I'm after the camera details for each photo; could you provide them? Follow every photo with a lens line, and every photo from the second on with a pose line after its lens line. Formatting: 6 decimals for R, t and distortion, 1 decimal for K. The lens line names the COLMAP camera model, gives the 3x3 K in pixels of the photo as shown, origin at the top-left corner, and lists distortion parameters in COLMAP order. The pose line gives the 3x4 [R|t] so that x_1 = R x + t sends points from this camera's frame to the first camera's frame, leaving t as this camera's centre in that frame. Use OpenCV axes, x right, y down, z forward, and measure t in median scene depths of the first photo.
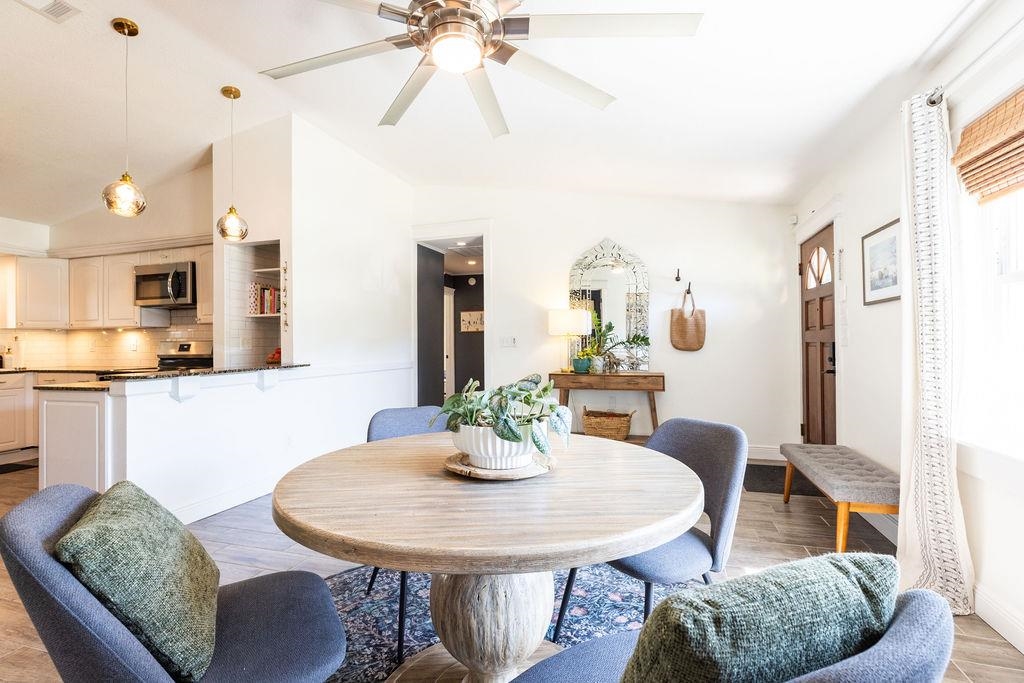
lens RADIAL K [[473.4, 0, 516.0], [0, 473.4, 340.8], [0, 0, 1]] dist [0.002672, 0.000577]
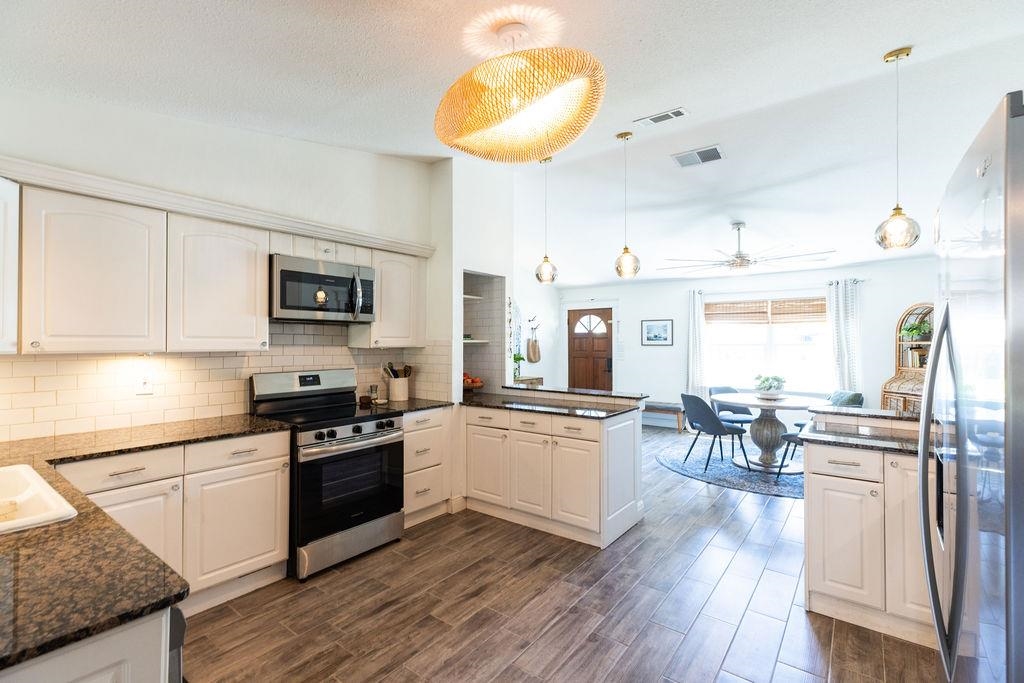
lens RADIAL K [[457.0, 0, 509.3], [0, 457.0, 340.8], [0, 0, 1]] dist [0.003479, 0.000242]
pose [[0.348676, 0.014618, 0.937129, -1.432181], [-0.010246, 0.999878, -0.011784, -0.044820], [-0.937187, -0.005493, 0.348783, 0.573440]]
